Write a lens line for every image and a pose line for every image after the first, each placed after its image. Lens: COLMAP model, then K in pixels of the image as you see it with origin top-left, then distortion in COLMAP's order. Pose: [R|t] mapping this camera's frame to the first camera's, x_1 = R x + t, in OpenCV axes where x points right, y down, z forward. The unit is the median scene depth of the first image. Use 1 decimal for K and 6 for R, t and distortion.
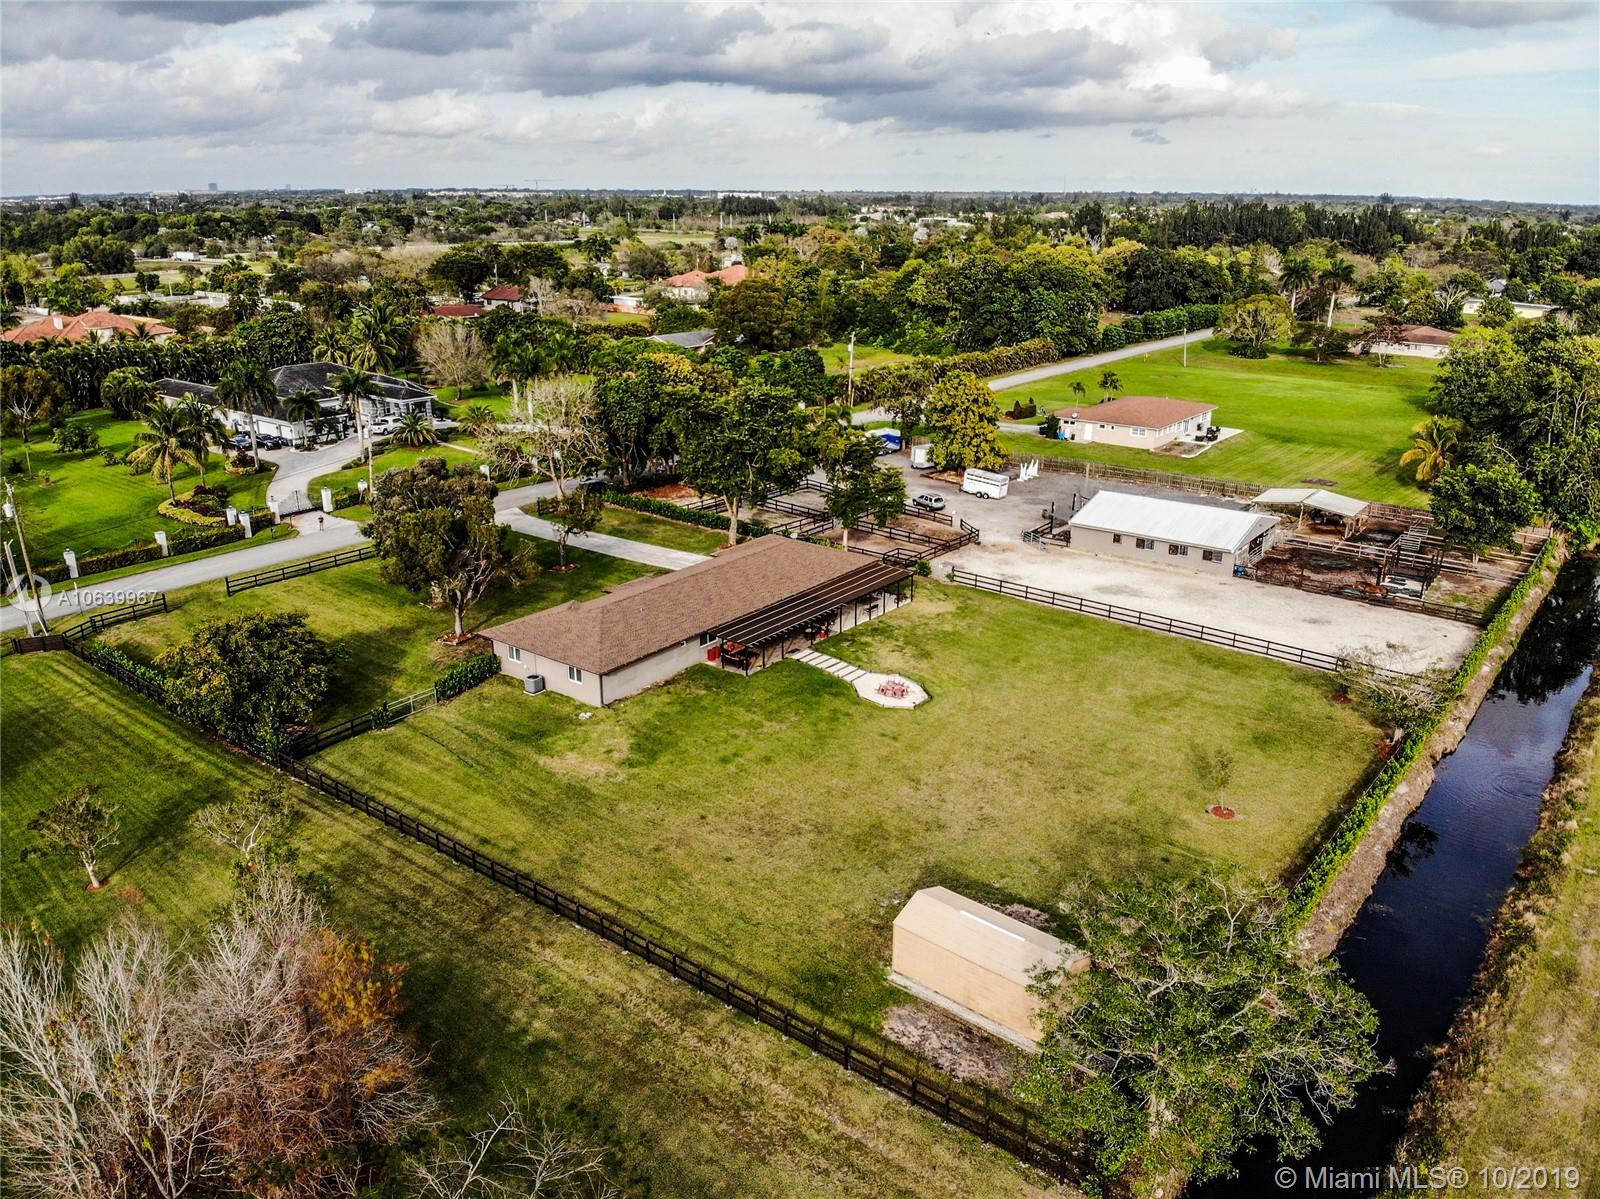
lens RADIAL K [[1160.9, 0, 794.2], [0, 1160.9, 628.6], [0, 0, 1]] dist [0.066328, -0.172785]
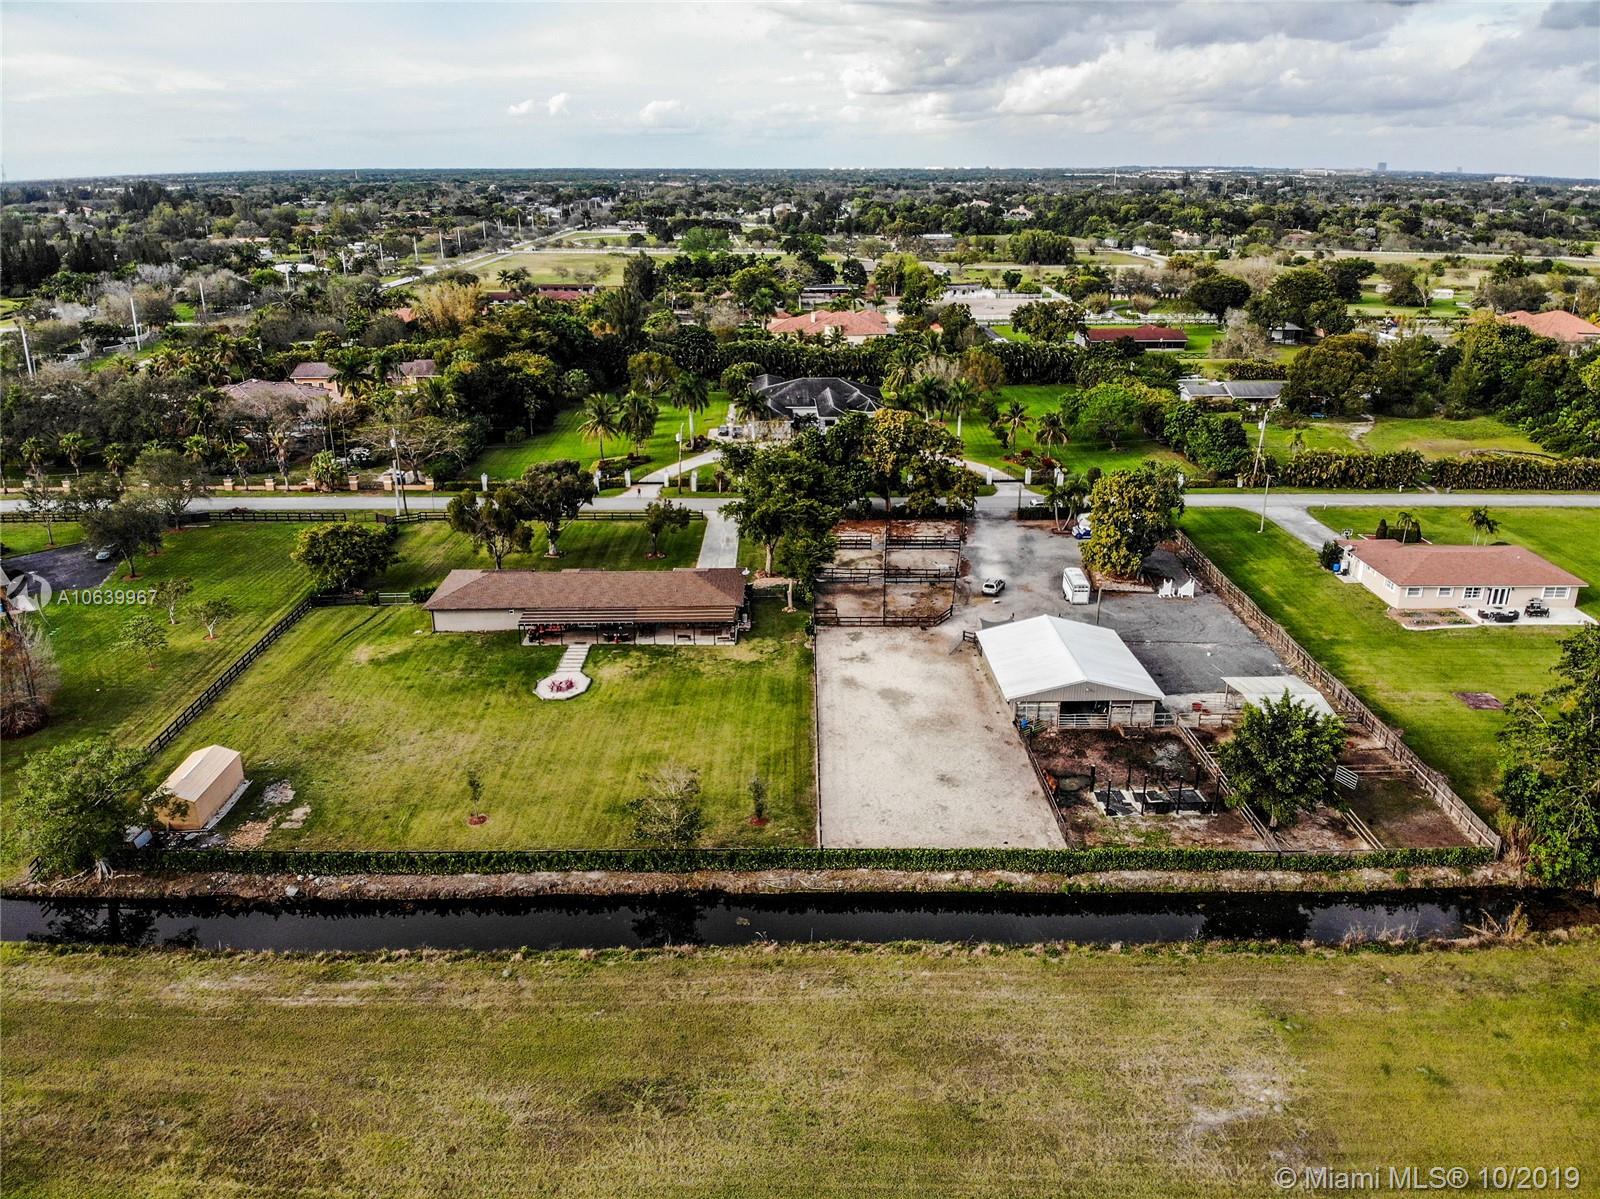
lens RADIAL K [[1172.4, 0, 800.0], [0, 1172.4, 599.5], [0, 0, 1]] dist [0.004632, -0.046914]
pose [[0.634715, 0.260584, -0.727484, 0.914999], [-0.268874, 0.957075, 0.108236, -0.196586], [0.724461, 0.126903, 0.677534, 0.215959]]
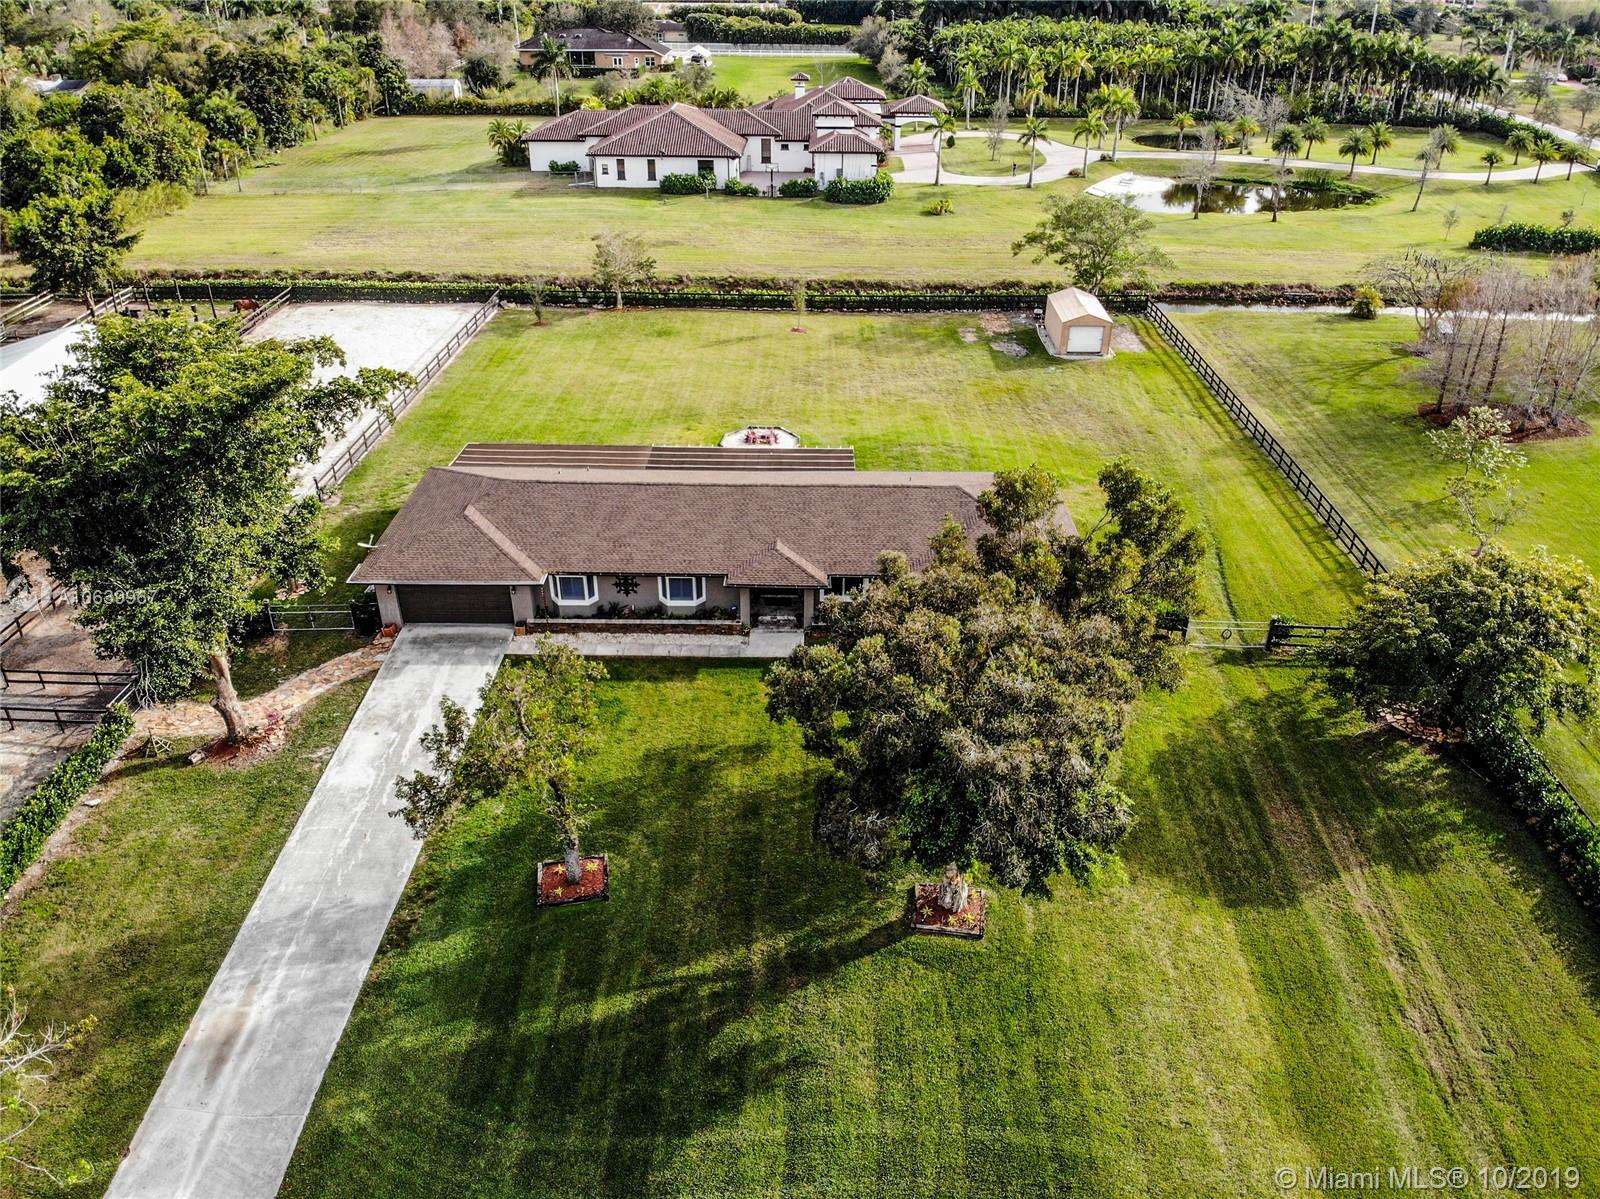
lens RADIAL K [[1160.9, 0, 794.2], [0, 1160.9, 628.6], [0, 0, 1]] dist [0.066328, -0.172785]
pose [[-0.618186, -0.412370, 0.669176, -0.456928], [0.265147, 0.692038, 0.671402, -0.339399], [-0.739961, 0.592482, -0.318470, 1.027454]]
